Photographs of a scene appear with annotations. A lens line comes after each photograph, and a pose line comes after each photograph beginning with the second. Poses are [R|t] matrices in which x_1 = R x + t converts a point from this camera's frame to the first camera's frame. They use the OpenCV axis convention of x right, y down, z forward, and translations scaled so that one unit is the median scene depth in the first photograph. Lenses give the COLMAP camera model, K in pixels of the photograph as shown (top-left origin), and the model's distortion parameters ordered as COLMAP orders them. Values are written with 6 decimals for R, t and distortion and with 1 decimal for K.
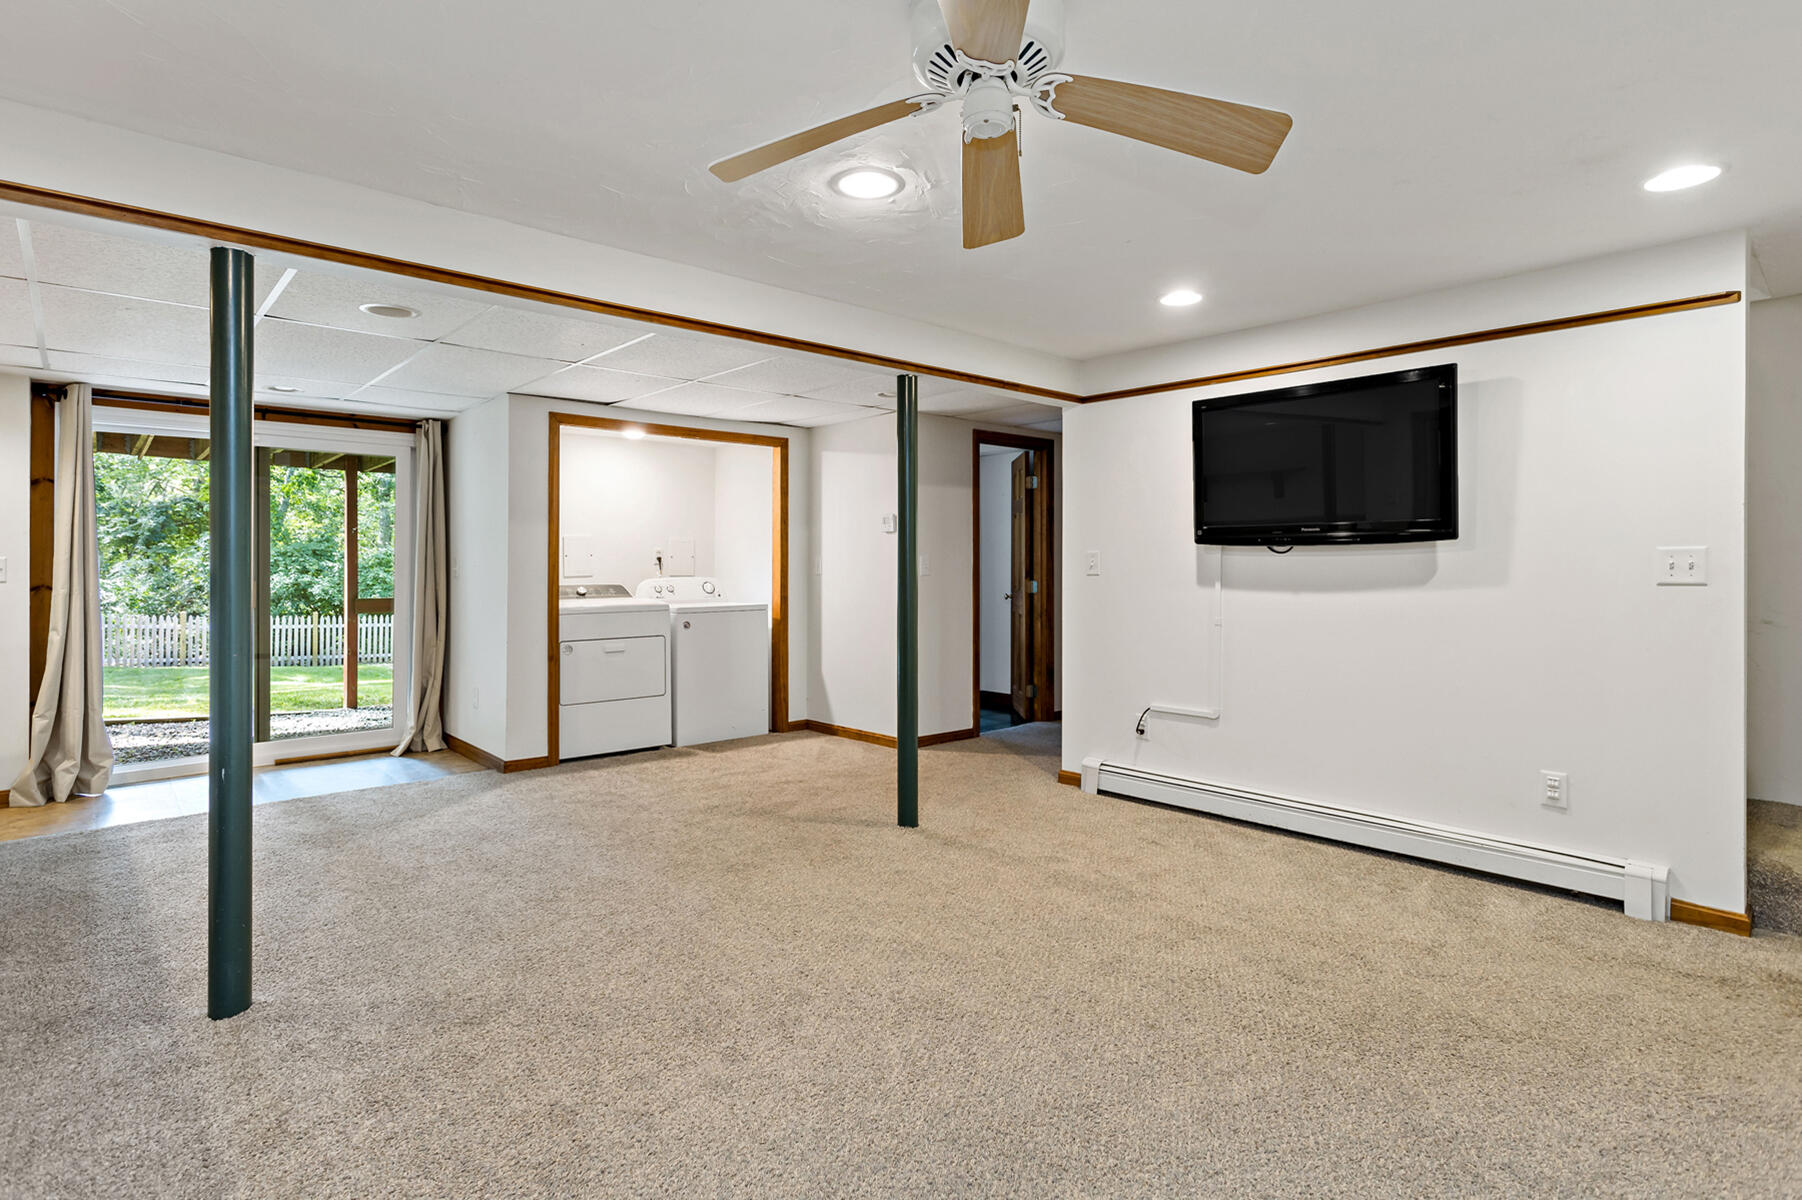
lens RADIAL K [[856.8, 0, 898.3], [0, 856.8, 565.0], [0, 0, 1]] dist [-0.031955, 0.000183]
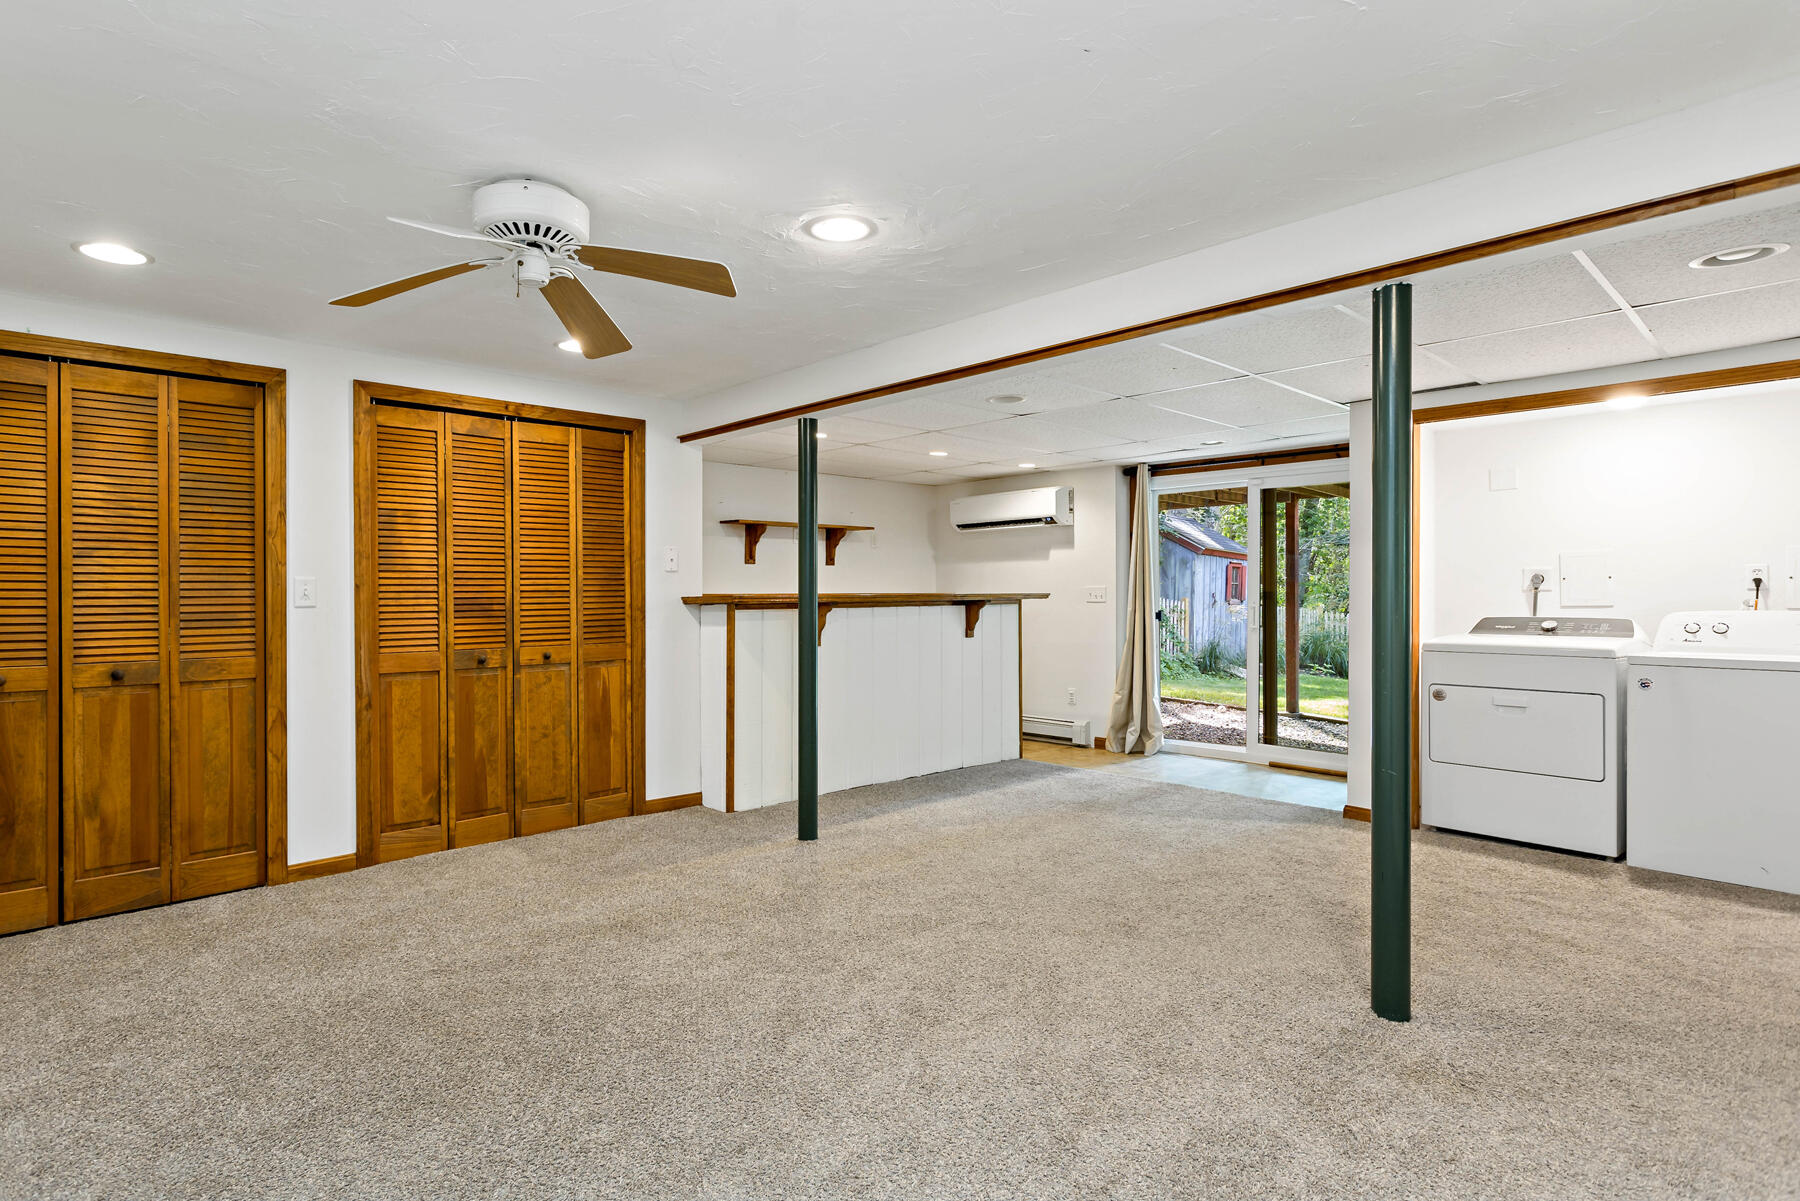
lens RADIAL K [[965.2, 0, 900.0], [0, 965.2, 600.5], [0, 0, 1]] dist [-0.016569, -0.000100]
pose [[0.010079, 0.016012, -0.999821, 0.531319], [0.000902, 0.999871, 0.016022, -0.005329], [0.999949, -0.001064, 0.010064, 0.483931]]
